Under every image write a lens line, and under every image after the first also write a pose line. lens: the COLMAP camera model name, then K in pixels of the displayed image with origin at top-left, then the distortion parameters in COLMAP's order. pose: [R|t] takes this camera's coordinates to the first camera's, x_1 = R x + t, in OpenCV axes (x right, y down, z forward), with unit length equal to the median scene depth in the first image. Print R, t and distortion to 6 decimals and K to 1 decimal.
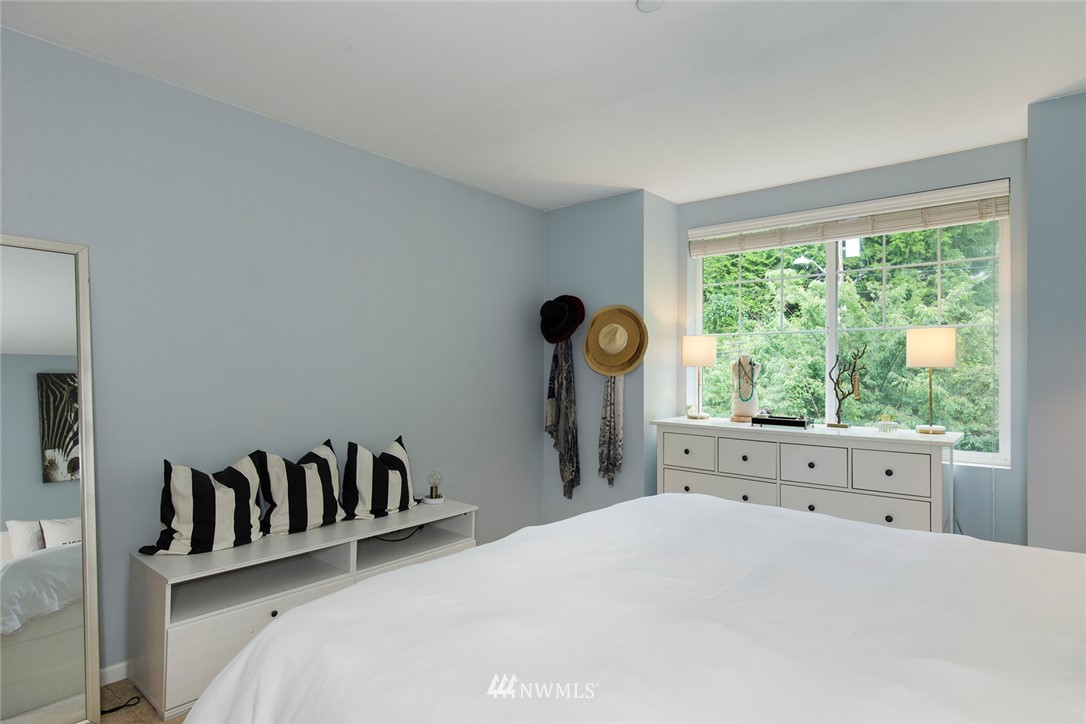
lens RADIAL K [[594.2, 0, 543.0], [0, 594.2, 365.5], [0, 0, 1]] dist [0.003876, 0.000467]
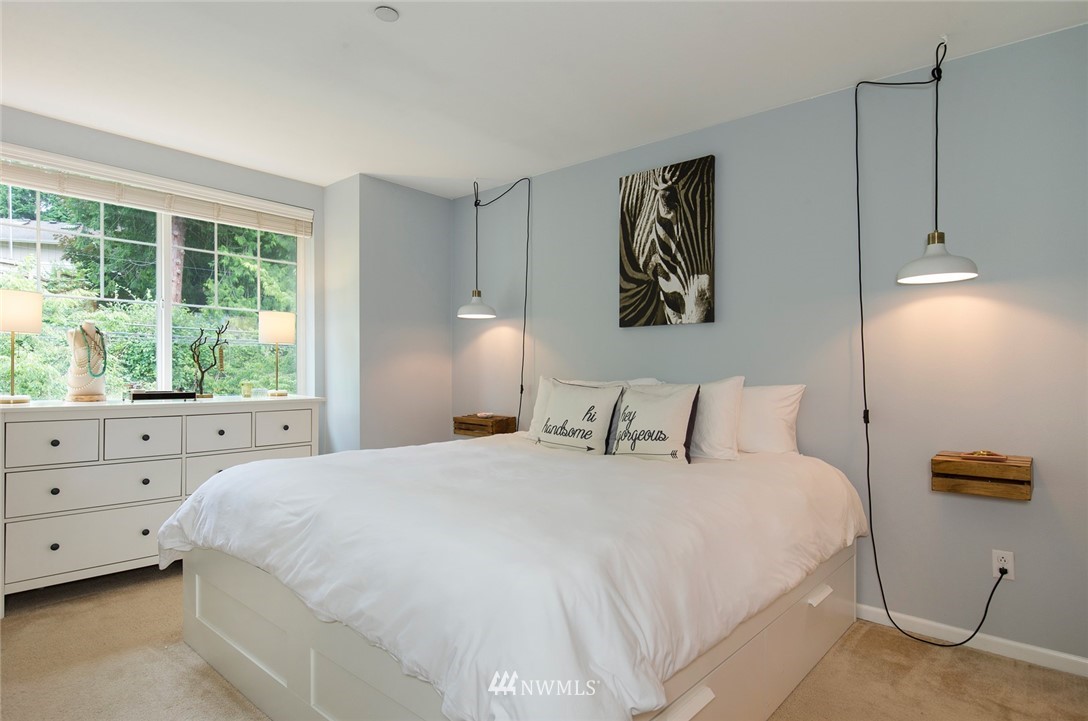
lens RADIAL K [[595.3, 0, 544.7], [0, 595.3, 364.1], [0, 0, 1]] dist [0.003876, 0.000467]
pose [[0.033141, 0.001882, 0.999449, -0.525809], [-0.021191, 0.999775, -0.001180, 0.032083], [-0.999226, -0.021140, 0.033174, 0.356437]]
